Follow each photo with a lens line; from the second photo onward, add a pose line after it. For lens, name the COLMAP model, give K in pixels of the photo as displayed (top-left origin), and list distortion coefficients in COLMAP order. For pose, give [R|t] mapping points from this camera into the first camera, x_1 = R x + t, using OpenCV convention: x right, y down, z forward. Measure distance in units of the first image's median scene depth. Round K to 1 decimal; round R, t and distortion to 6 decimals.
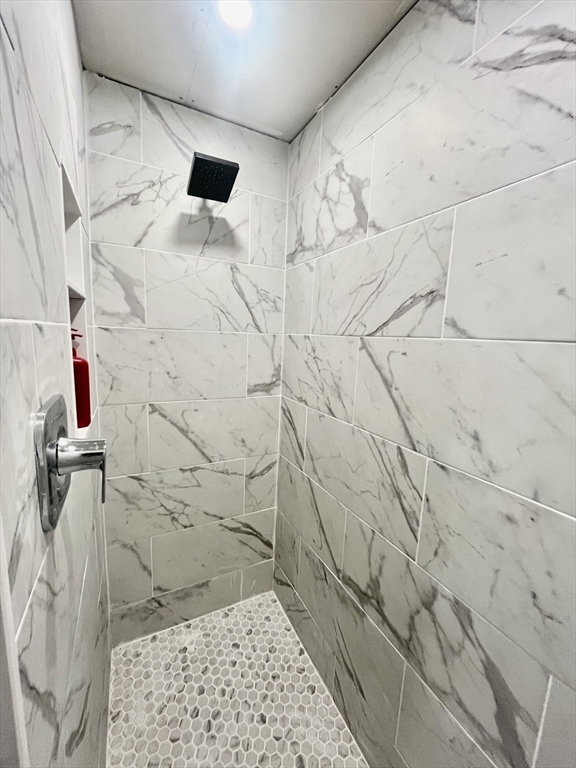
lens RADIAL K [[312.3, 0, 287.0], [0, 312.3, 382.2], [0, 0, 1]] dist [0.000793, 0.000046]
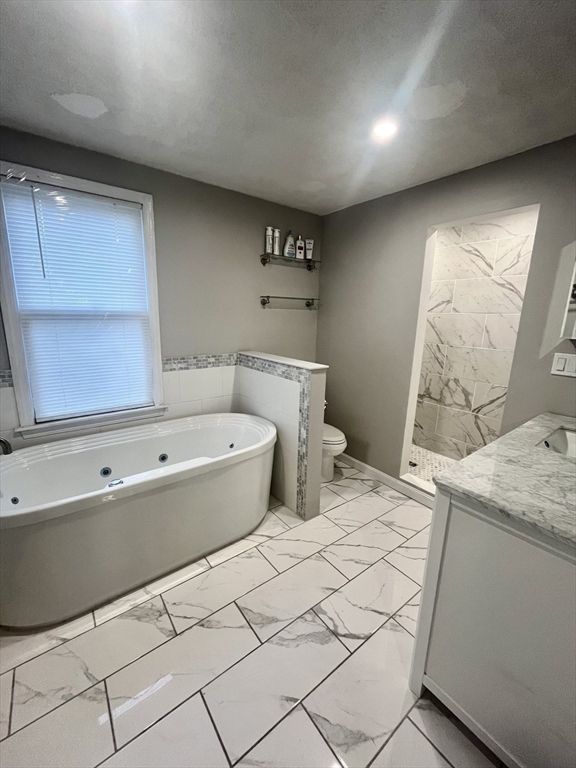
lens RADIAL K [[312.3, 0, 287.0], [0, 312.3, 384.0], [0, 0, 1]] dist [0.000793, 0.000046]
pose [[0.985200, -0.056489, 0.161835, -2.053163], [0.044012, 0.995849, 0.079670, 0.319745], [-0.165663, -0.071368, 0.983597, -2.384442]]
